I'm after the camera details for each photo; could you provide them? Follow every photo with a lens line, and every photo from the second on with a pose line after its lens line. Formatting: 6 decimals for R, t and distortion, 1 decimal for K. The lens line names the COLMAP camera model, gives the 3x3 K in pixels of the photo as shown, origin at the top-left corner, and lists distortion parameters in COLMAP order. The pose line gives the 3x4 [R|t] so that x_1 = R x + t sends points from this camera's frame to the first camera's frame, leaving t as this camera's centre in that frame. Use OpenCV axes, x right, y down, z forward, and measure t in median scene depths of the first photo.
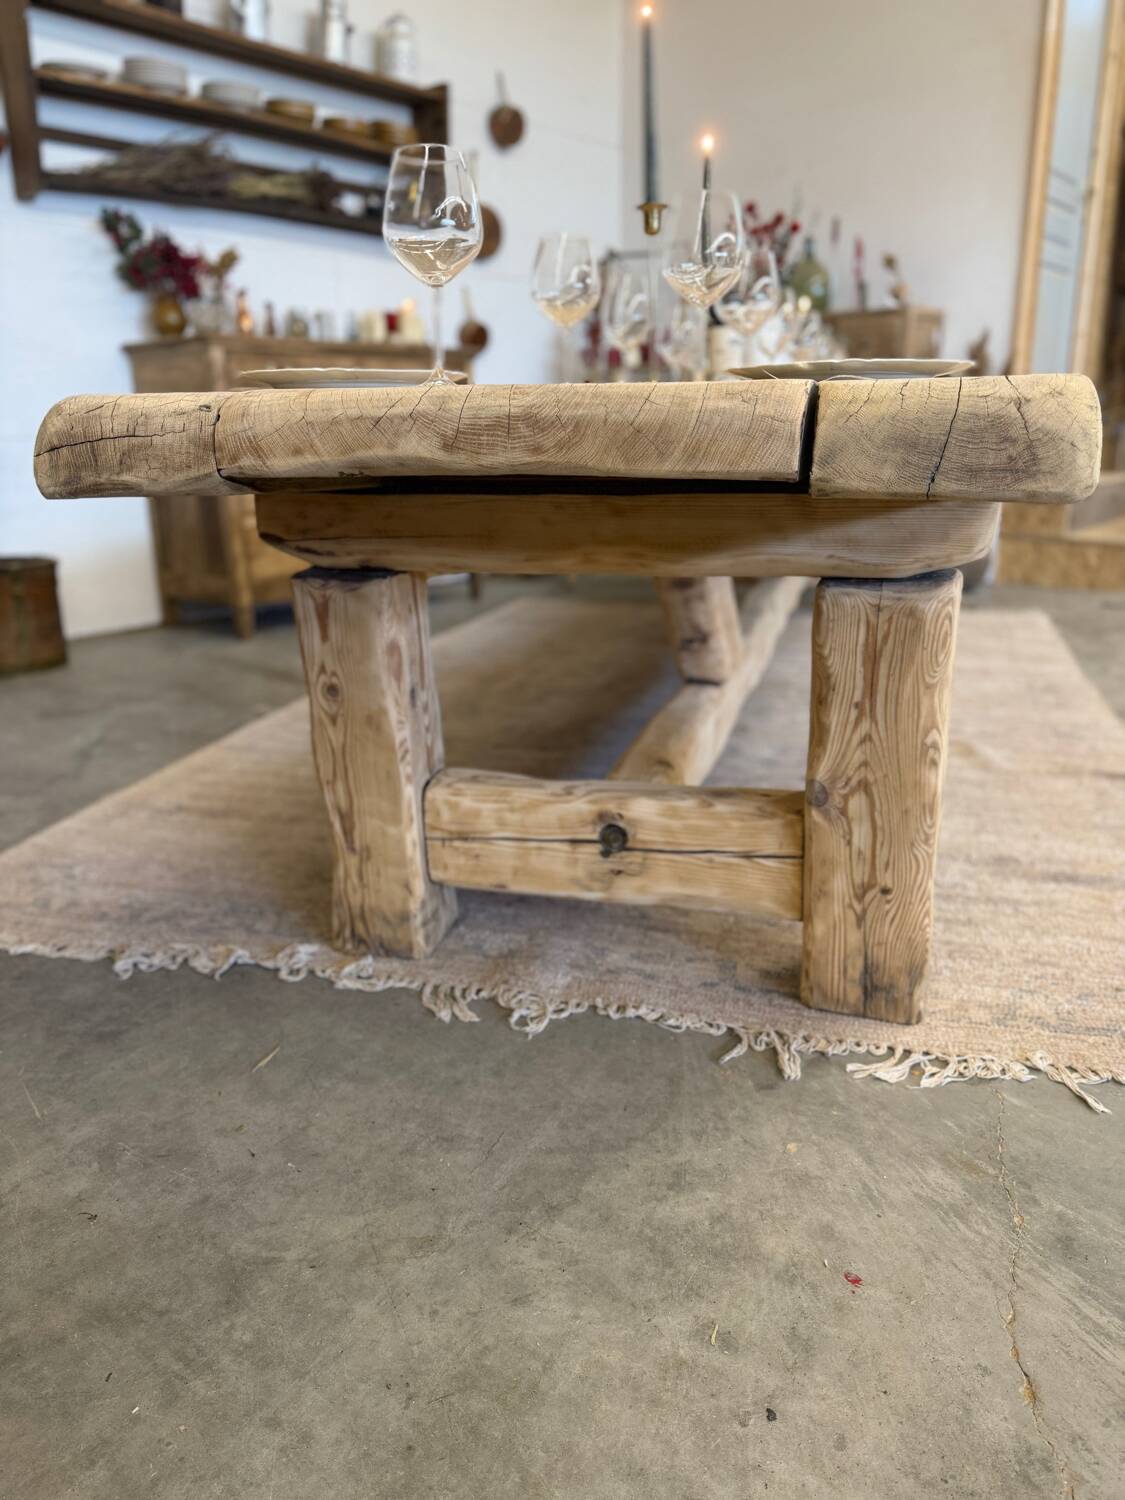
lens RADIAL K [[1064.7, 0, 562.7], [0, 1064.7, 749.9], [0, 0, 1]] dist [0.056765, -0.081089]
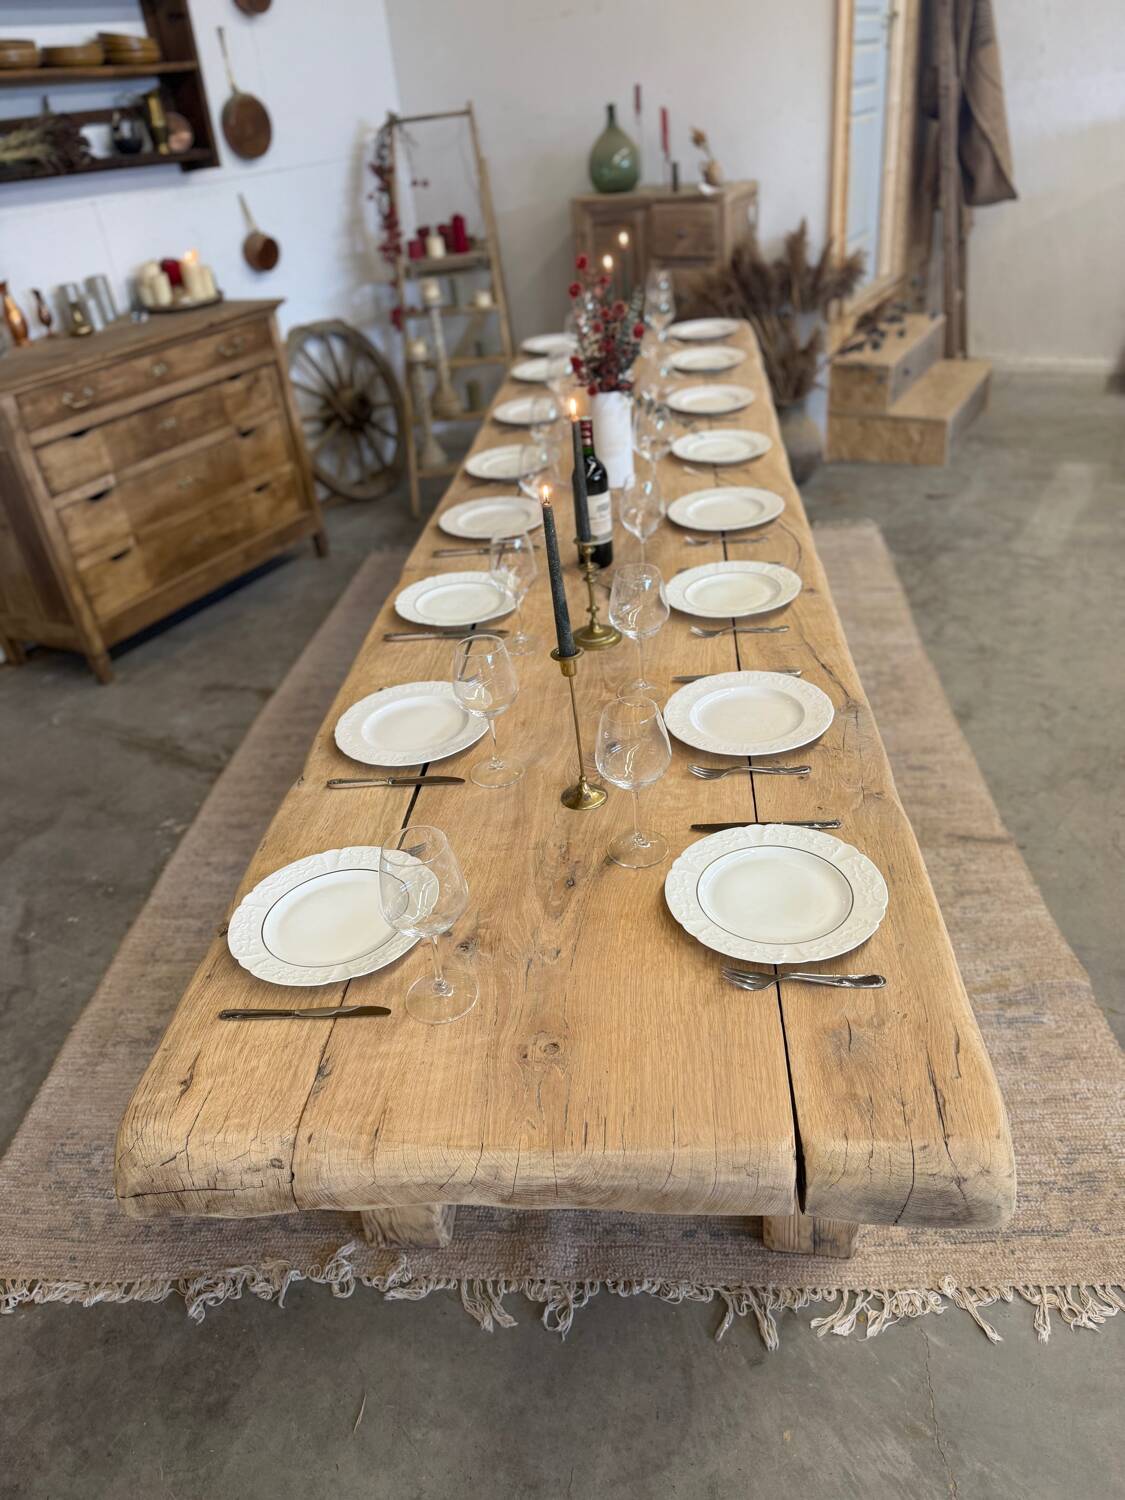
lens RADIAL K [[1064.7, 0, 557.8], [0, 1064.7, 751.6], [0, 0, 1]] dist [0.056765, -0.081089]
pose [[0.978062, -0.169174, 0.121549, -0.075343], [0.132279, 0.955139, 0.264976, -0.734126], [-0.160924, -0.243085, 0.956563, -0.032106]]
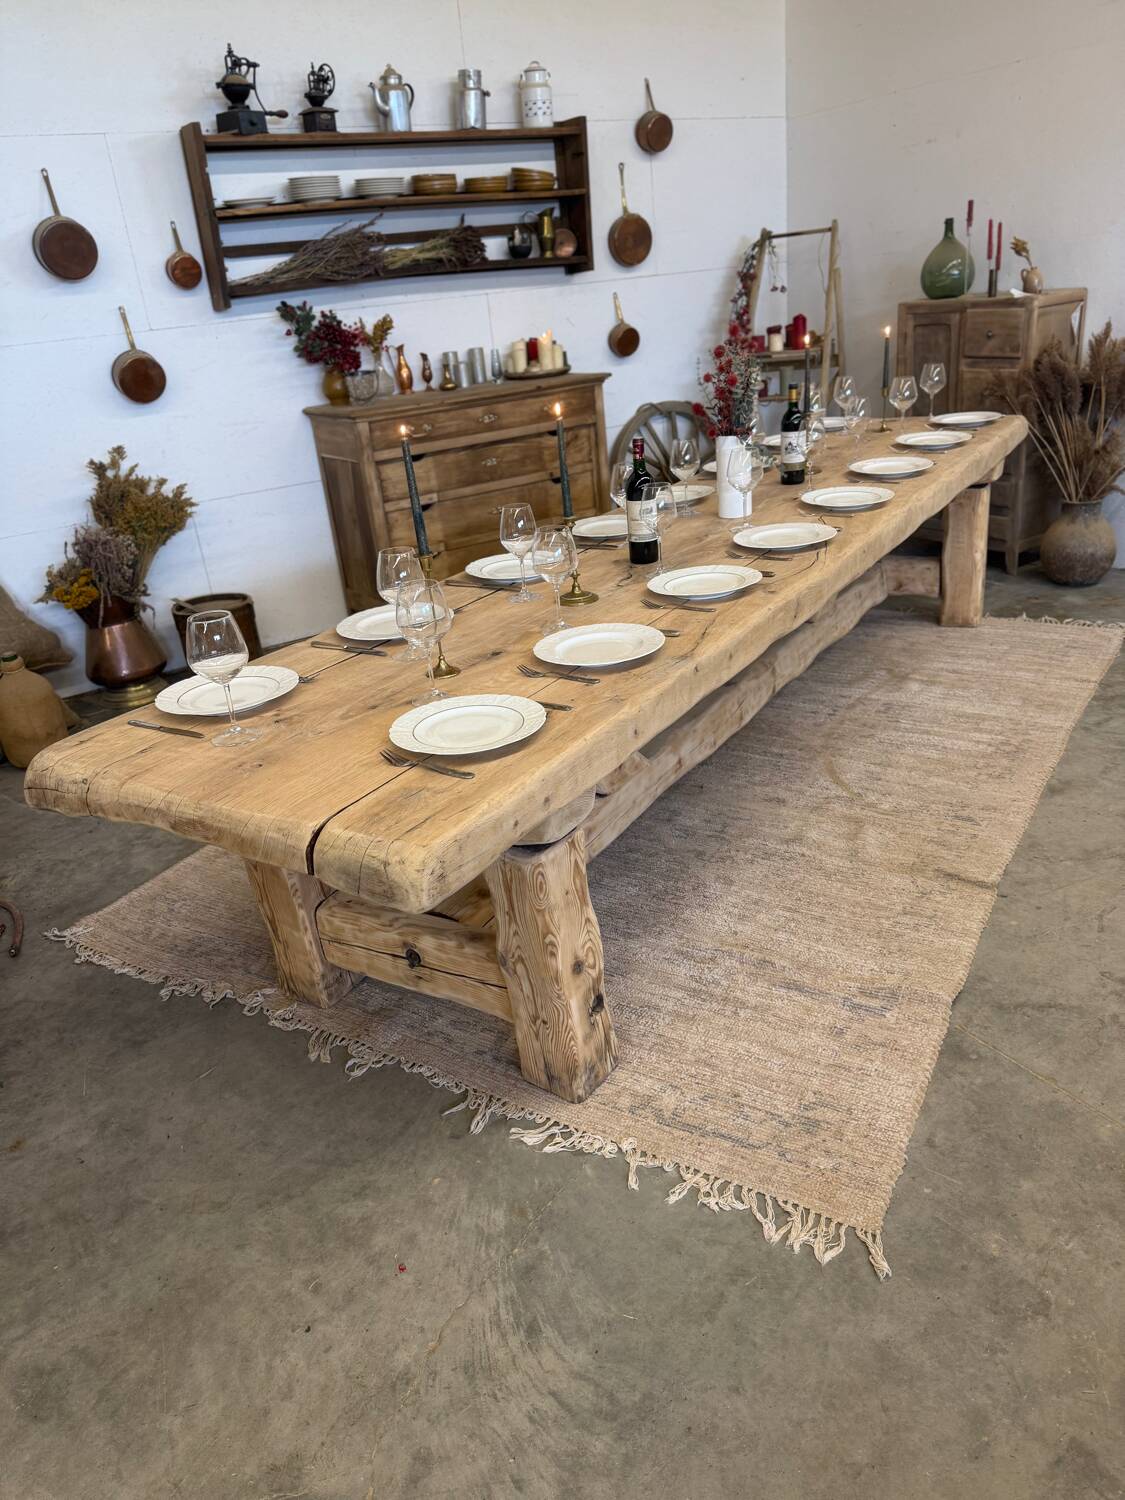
lens RADIAL K [[1064.7, 0, 556.9], [0, 1064.7, 749.7], [0, 0, 1]] dist [0.056765, -0.081089]
pose [[0.954422, 0.044301, -0.295156, 0.748891], [-0.004238, 0.990834, 0.135017, -0.462953], [0.298432, -0.127612, 0.945861, -0.398479]]
